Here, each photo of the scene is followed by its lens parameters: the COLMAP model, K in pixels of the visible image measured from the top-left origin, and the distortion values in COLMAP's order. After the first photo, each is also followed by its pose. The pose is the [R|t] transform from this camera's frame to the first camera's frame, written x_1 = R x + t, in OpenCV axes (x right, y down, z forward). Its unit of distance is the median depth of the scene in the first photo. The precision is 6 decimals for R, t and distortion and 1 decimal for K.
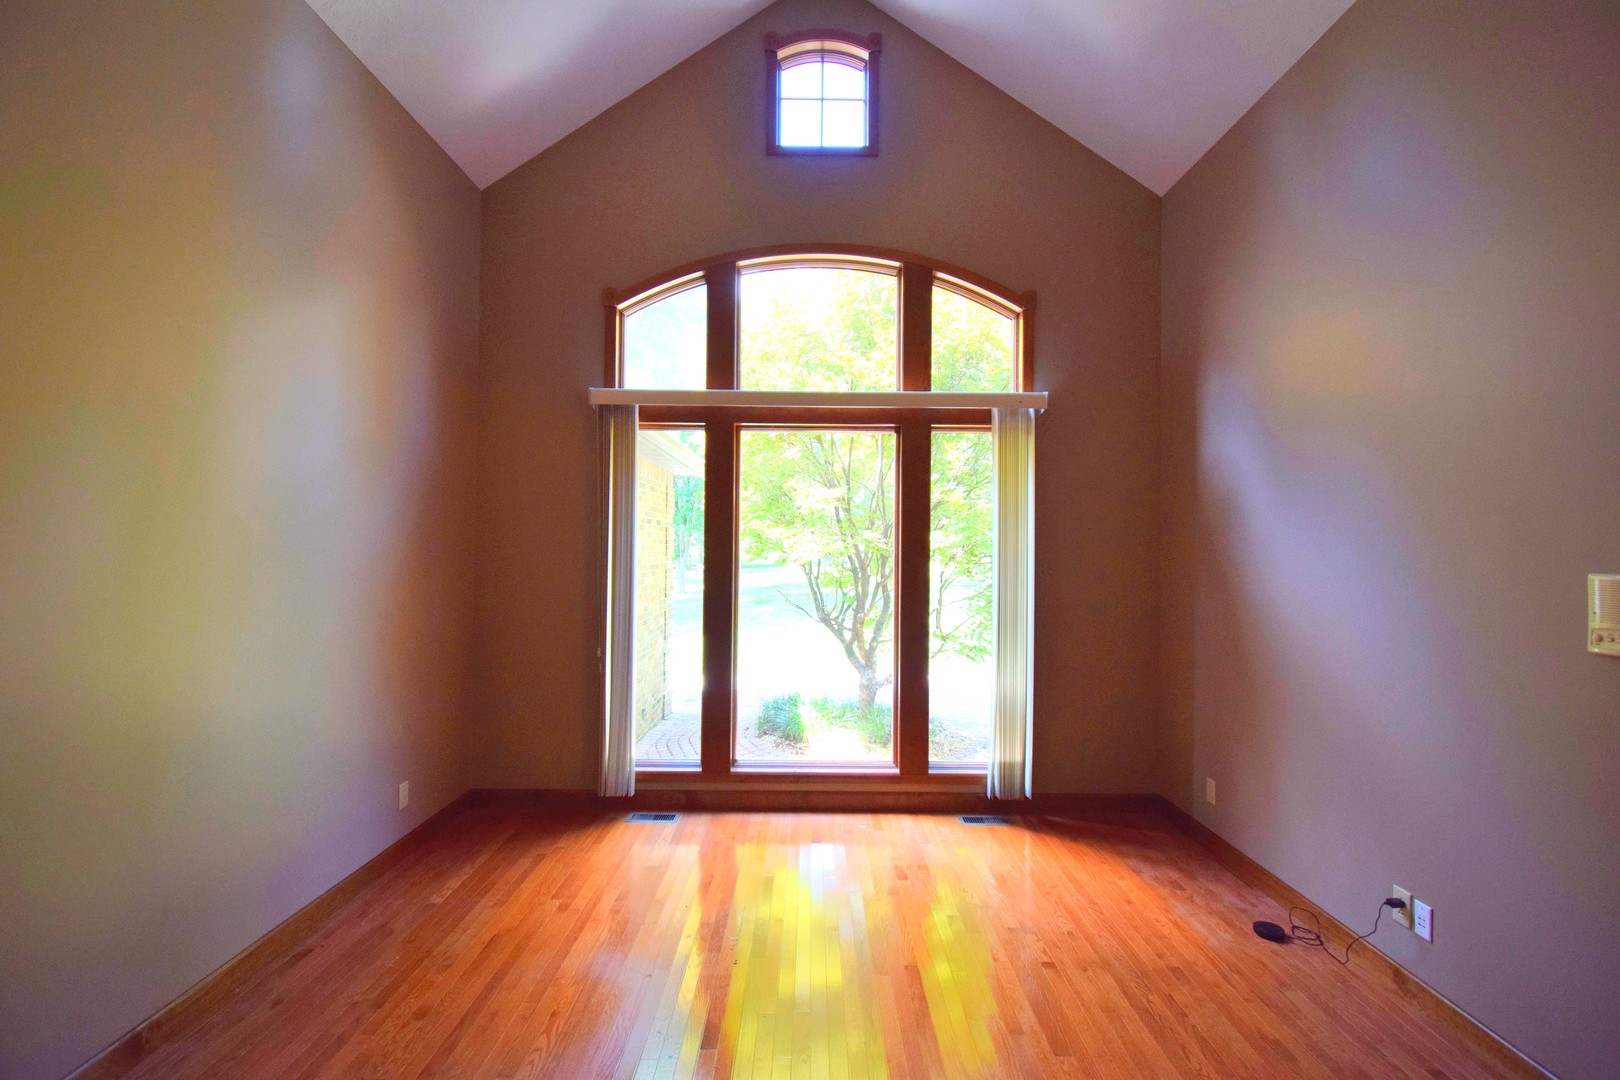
lens RADIAL K [[696.0, 0, 808.9], [0, 696.0, 544.5], [0, 0, 1]] dist [0.019567, -0.024827]
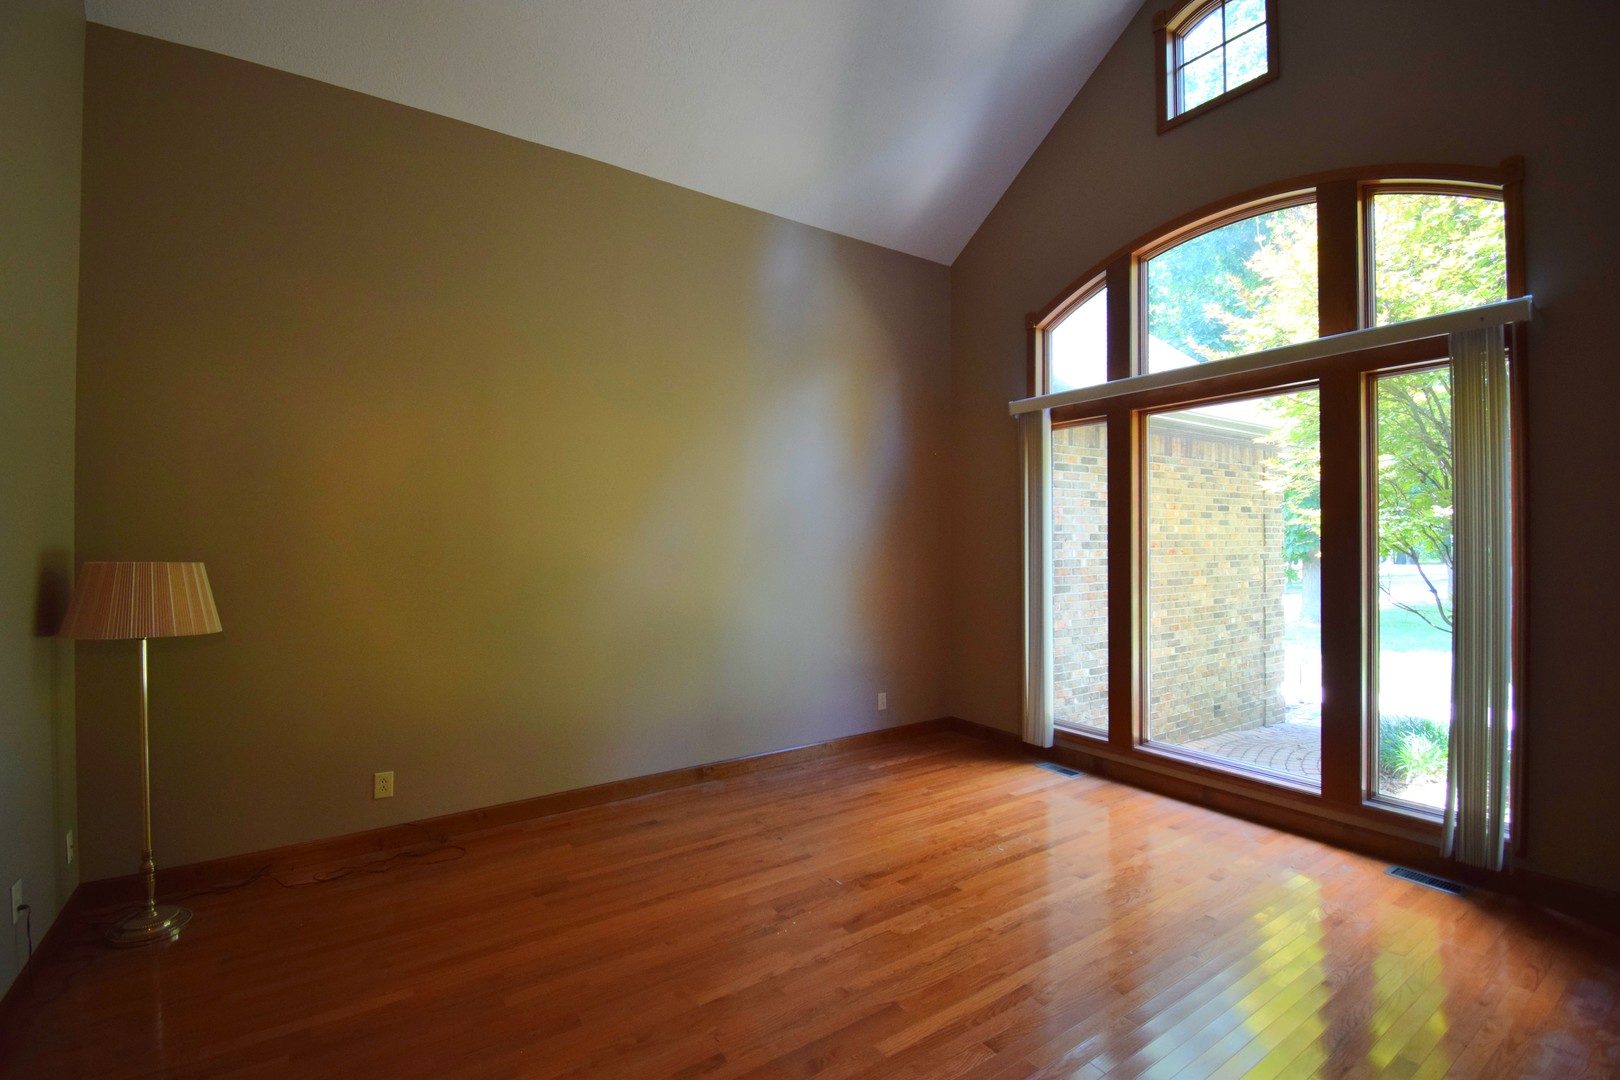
lens RADIAL K [[724.1, 0, 811.1], [0, 724.1, 535.1], [0, 0, 1]] dist [0.024966, -0.027961]
pose [[0.568993, -0.015545, -0.822195, 0.511345], [0.022375, 0.999744, -0.003417, 0.003043], [0.822038, -0.016452, 0.569196, -0.002351]]
